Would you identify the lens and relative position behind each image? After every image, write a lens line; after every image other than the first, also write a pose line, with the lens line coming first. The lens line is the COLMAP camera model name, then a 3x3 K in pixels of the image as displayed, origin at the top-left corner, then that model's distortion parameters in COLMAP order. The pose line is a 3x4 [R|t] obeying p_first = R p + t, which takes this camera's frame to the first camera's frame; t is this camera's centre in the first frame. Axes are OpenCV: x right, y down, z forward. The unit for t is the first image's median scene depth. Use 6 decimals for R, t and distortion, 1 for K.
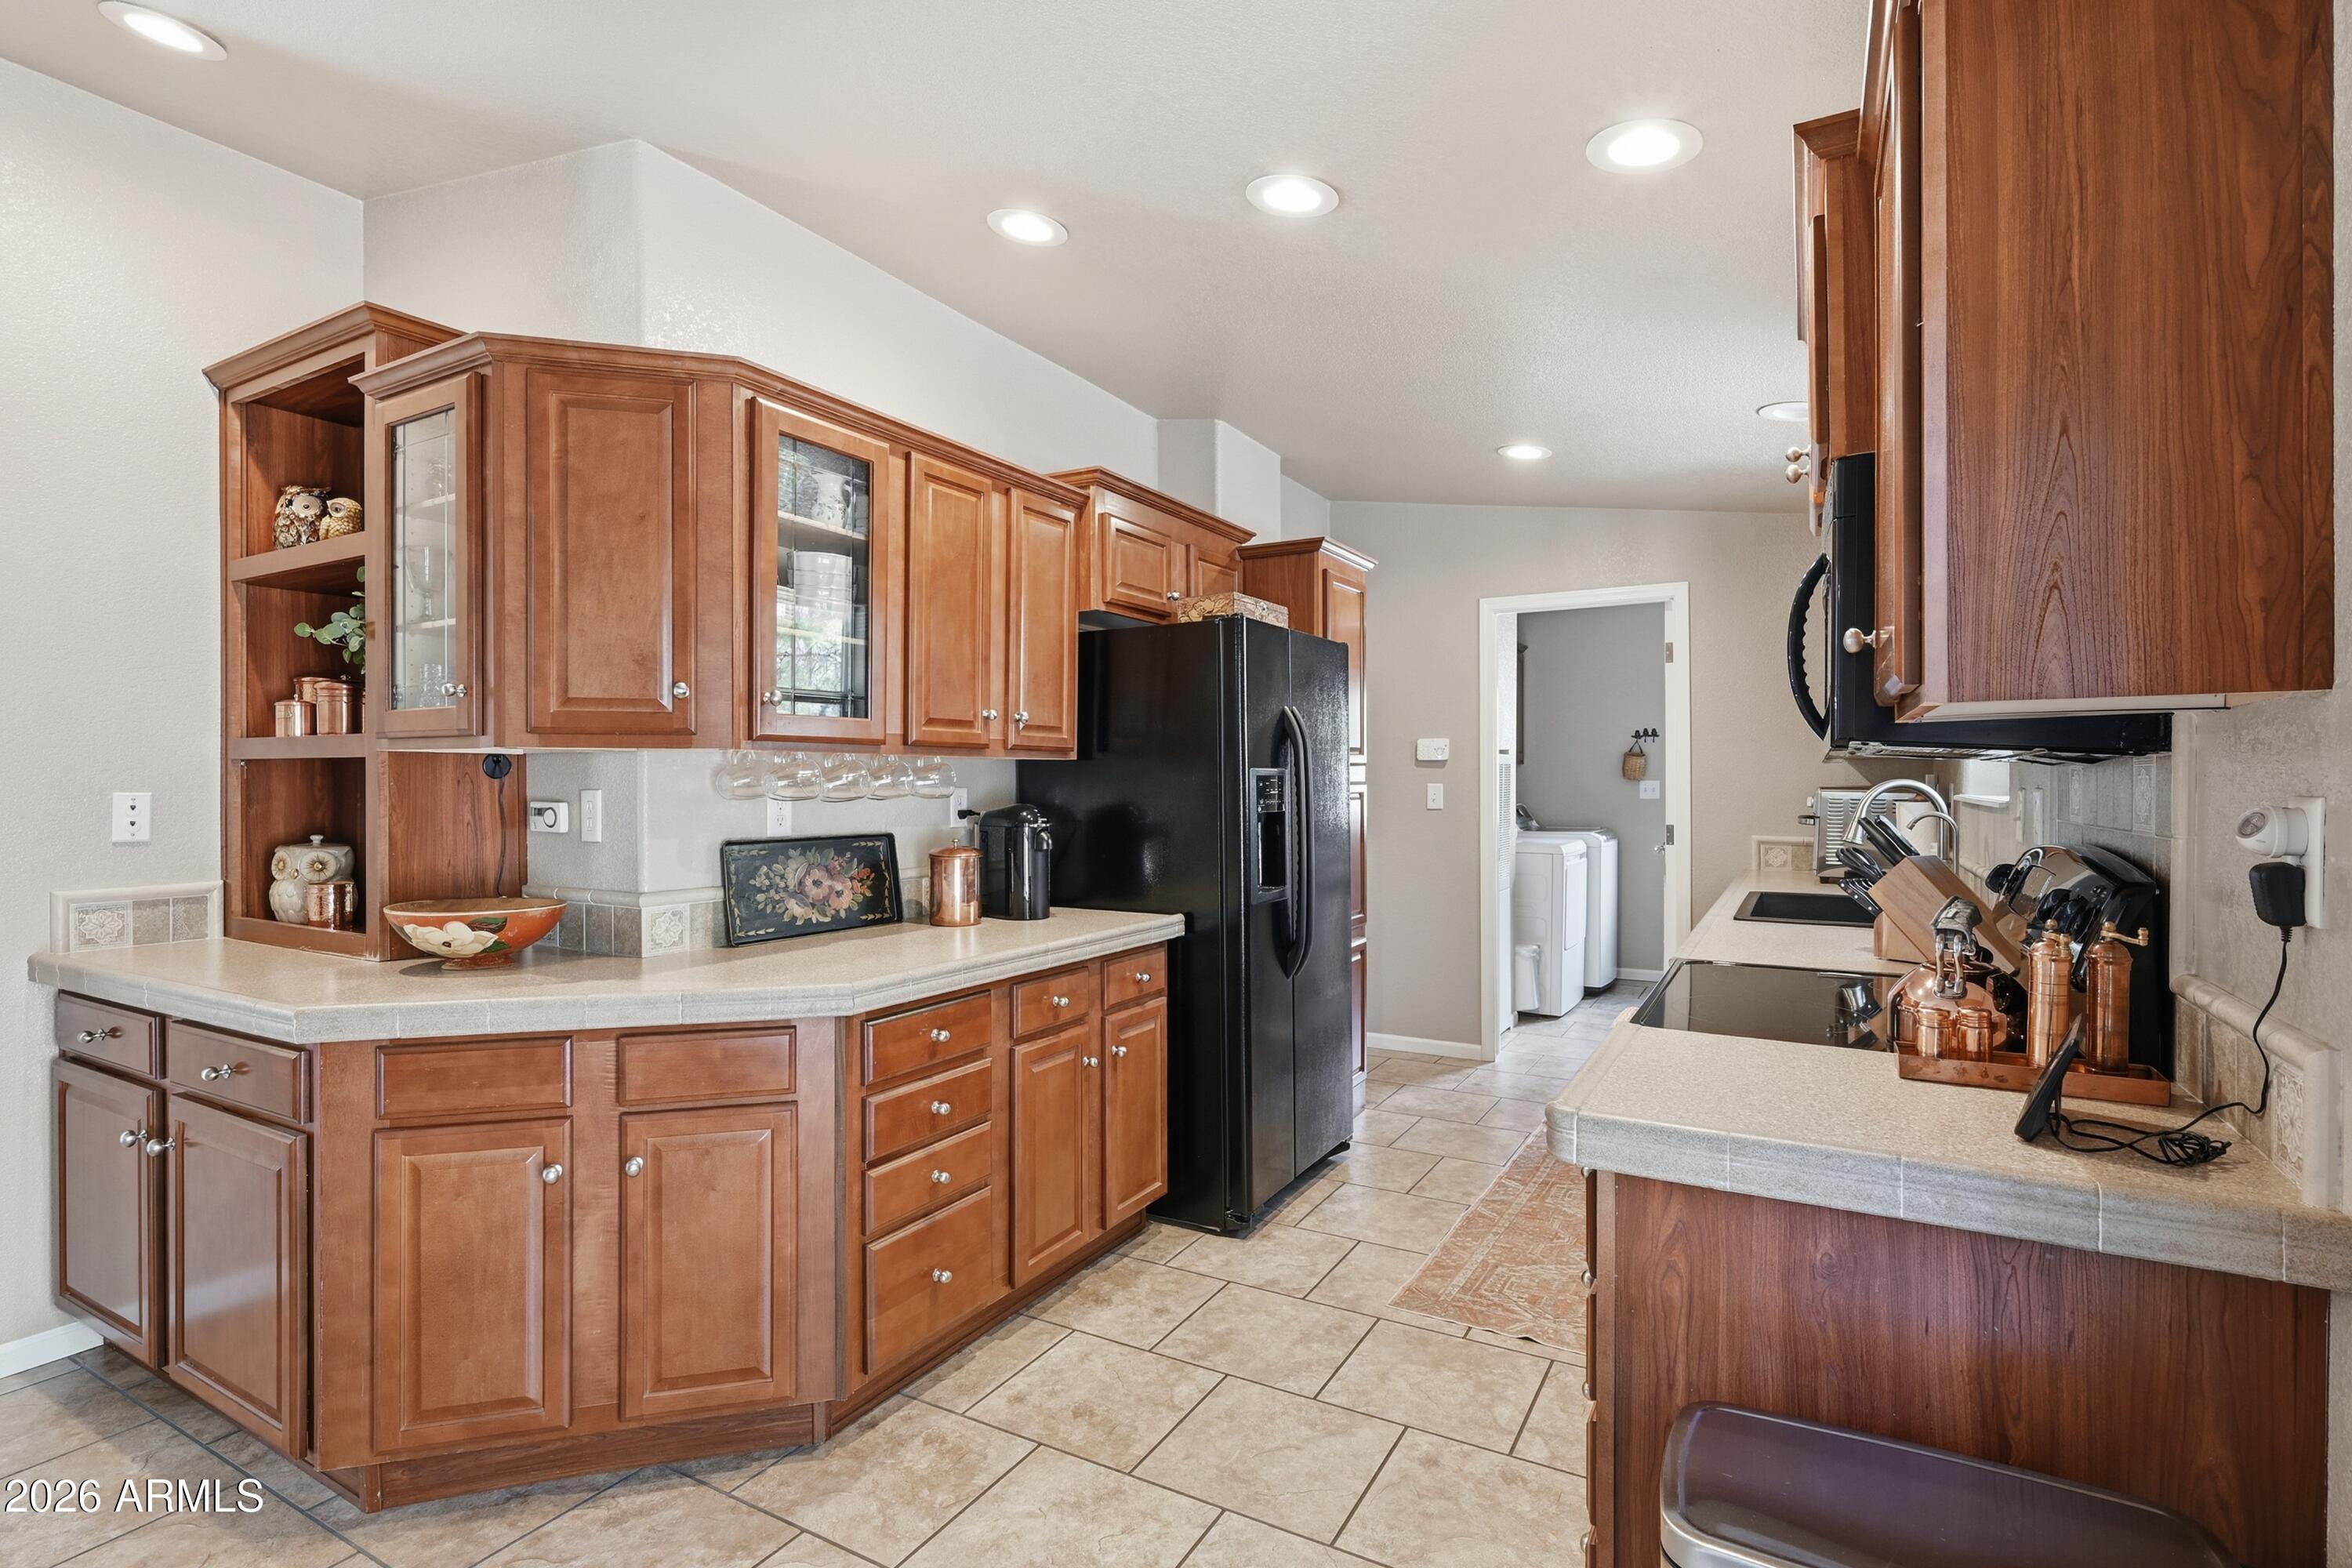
lens RADIAL K [[1160.8, 0, 1232.0], [0, 1160.8, 779.0], [0, 0, 1]] dist [-0.001465, -0.000631]
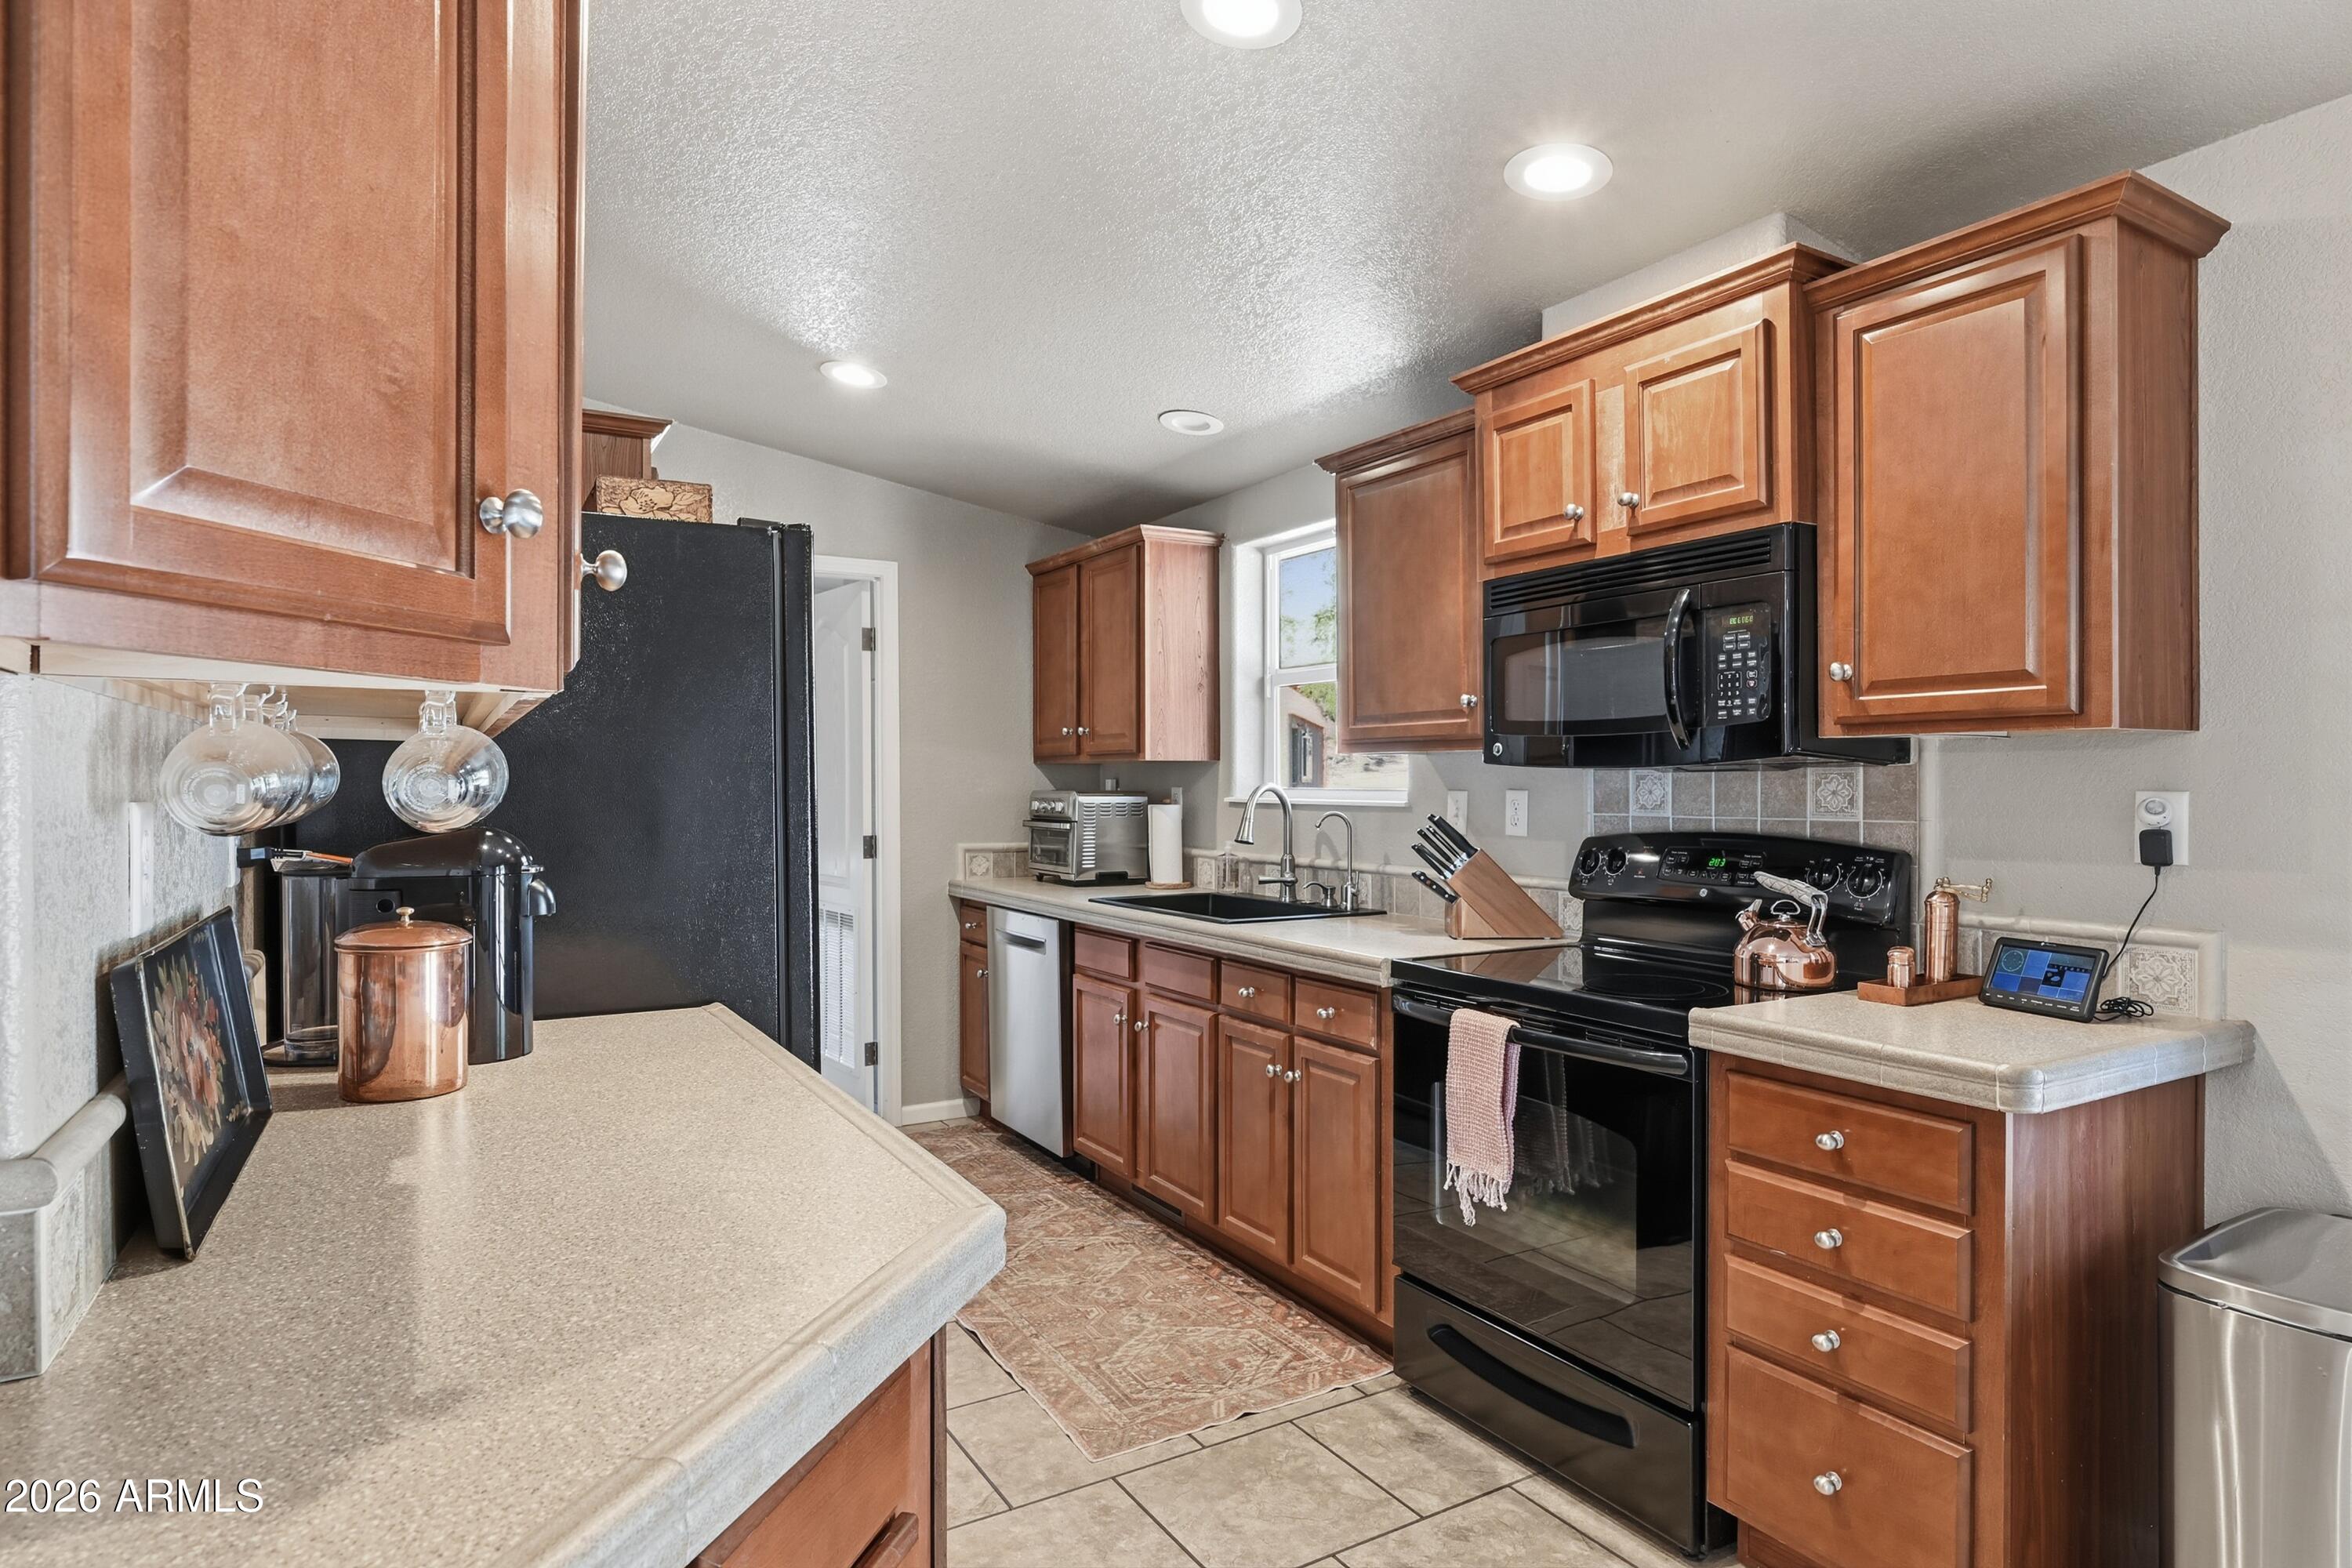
lens RADIAL K [[1275.6, 0, 1179.9], [0, 1275.6, 786.4], [0, 0, 1]] dist [-0.005627, -0.000550]
pose [[0.487950, -0.000660, 0.872871, -0.617992], [-0.000197, 1.000000, 0.000866, 0.002481], [-0.872871, -0.000594, 0.487950, 0.570135]]
